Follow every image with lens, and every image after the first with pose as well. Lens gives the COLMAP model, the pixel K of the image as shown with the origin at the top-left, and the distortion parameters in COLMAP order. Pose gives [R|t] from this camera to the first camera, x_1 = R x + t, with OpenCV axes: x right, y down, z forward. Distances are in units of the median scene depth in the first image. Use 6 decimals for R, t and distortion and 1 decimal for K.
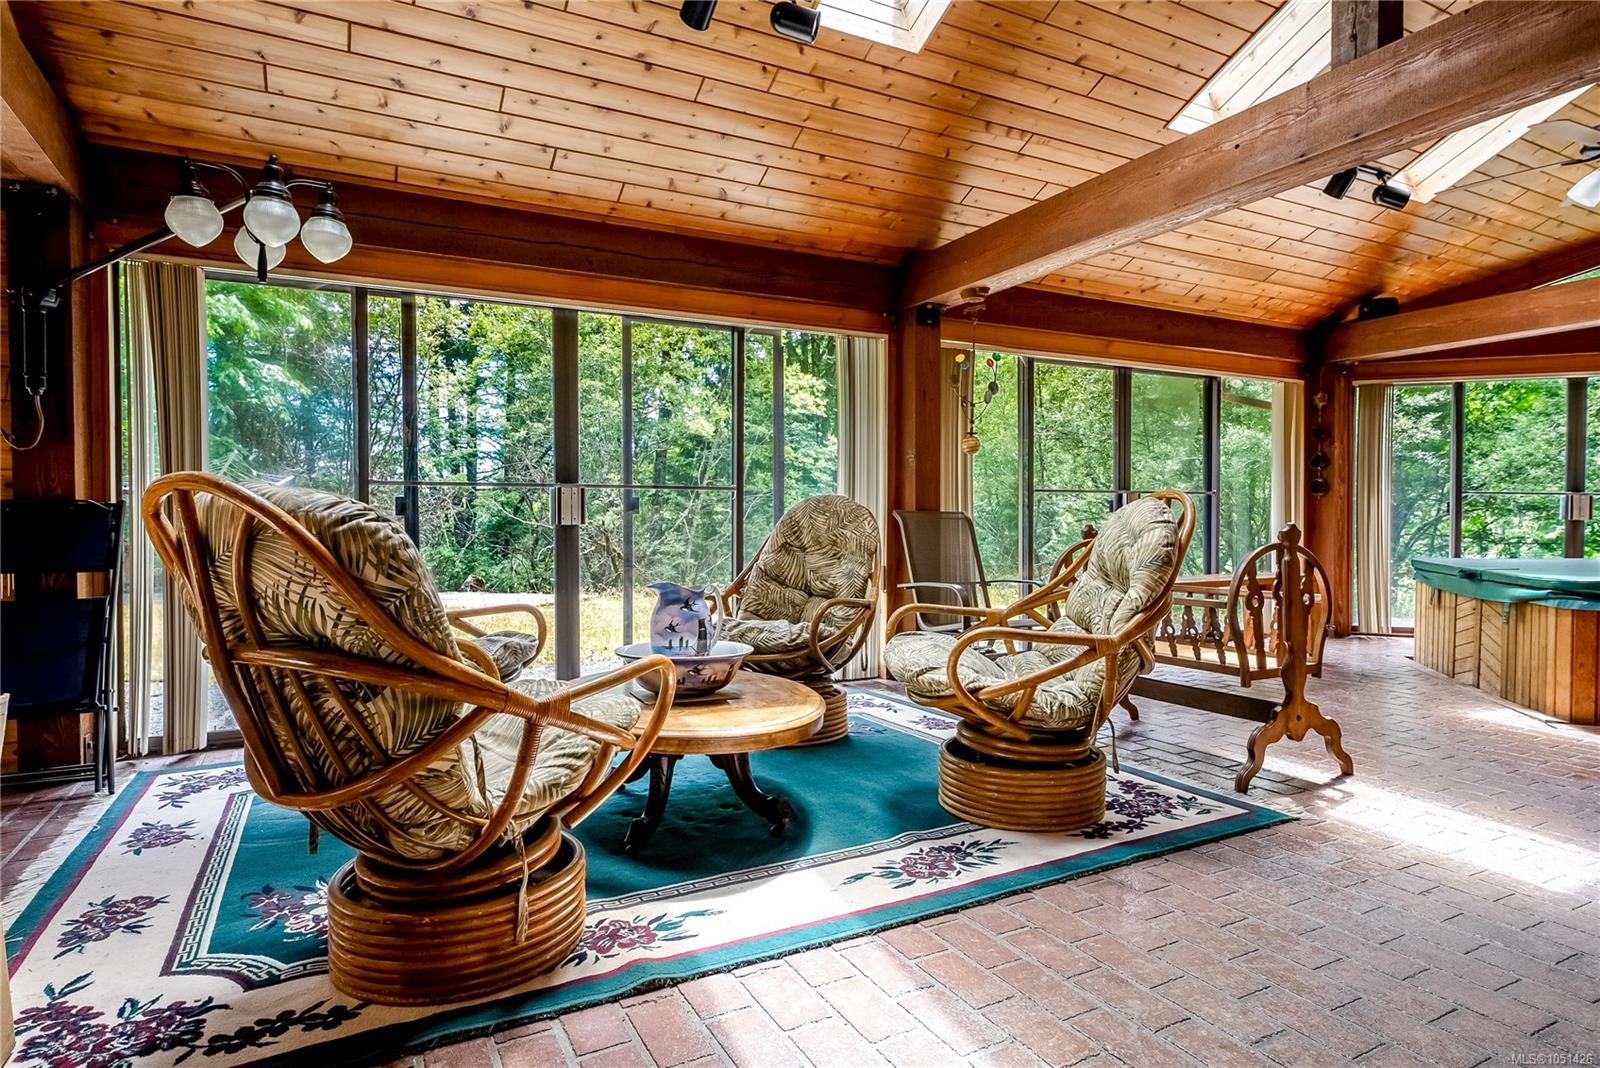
lens RADIAL K [[890.2, 0, 800.0], [0, 890.2, 534.0], [0, 0, 1]] dist [0.004021, -0.001053]
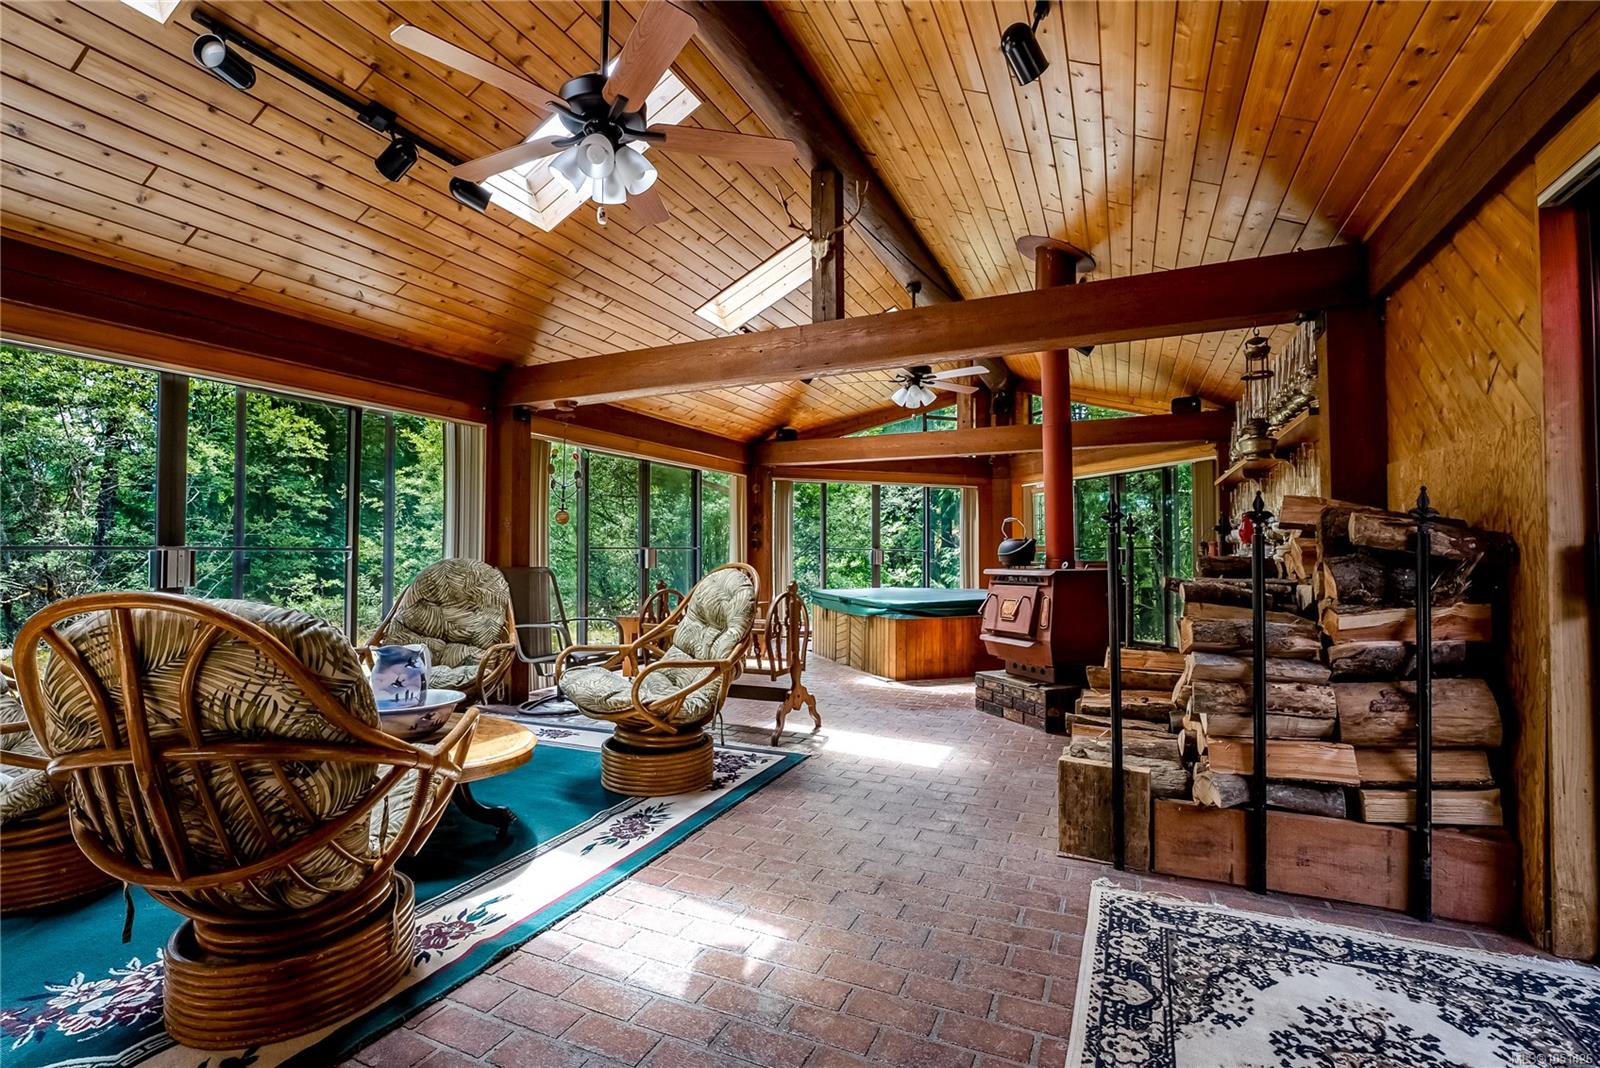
lens RADIAL K [[714.7, 0, 800.0], [0, 714.7, 534.0], [0, 0, 1]] dist [-0.020210, 0.000296]
pose [[0.793734, 0.017021, 0.608027, -0.290515], [0.009431, 0.999144, -0.040282, -0.050430], [-0.608192, 0.037707, 0.792894, -0.090747]]
